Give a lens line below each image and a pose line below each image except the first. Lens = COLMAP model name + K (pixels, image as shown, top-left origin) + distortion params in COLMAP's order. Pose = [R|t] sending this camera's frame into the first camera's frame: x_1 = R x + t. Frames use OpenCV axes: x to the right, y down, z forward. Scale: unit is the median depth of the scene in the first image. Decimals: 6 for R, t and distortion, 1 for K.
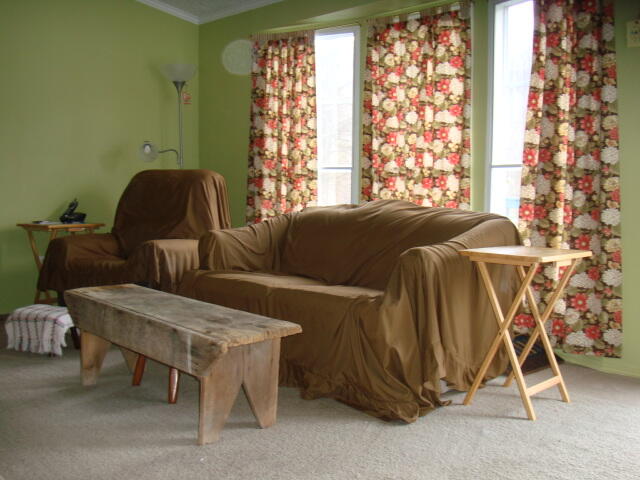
lens RADIAL K [[689.2, 0, 316.5], [0, 689.2, 245.9], [0, 0, 1]] dist [-0.104923, 0.000000]
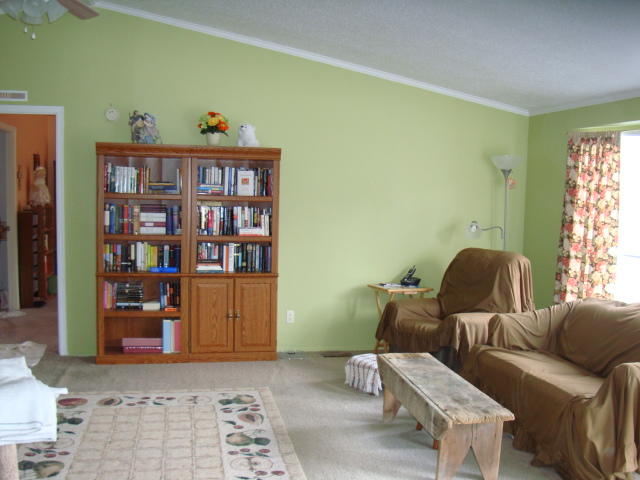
lens RADIAL K [[689.2, 0, 325.8], [0, 689.2, 238.5], [0, 0, 1]] dist [-0.104923, 0.000000]
pose [[0.850620, 0.057011, -0.522681, 0.178161], [-0.069963, 0.997537, -0.005053, -0.104714], [0.521105, 0.040866, 0.852514, -0.190679]]
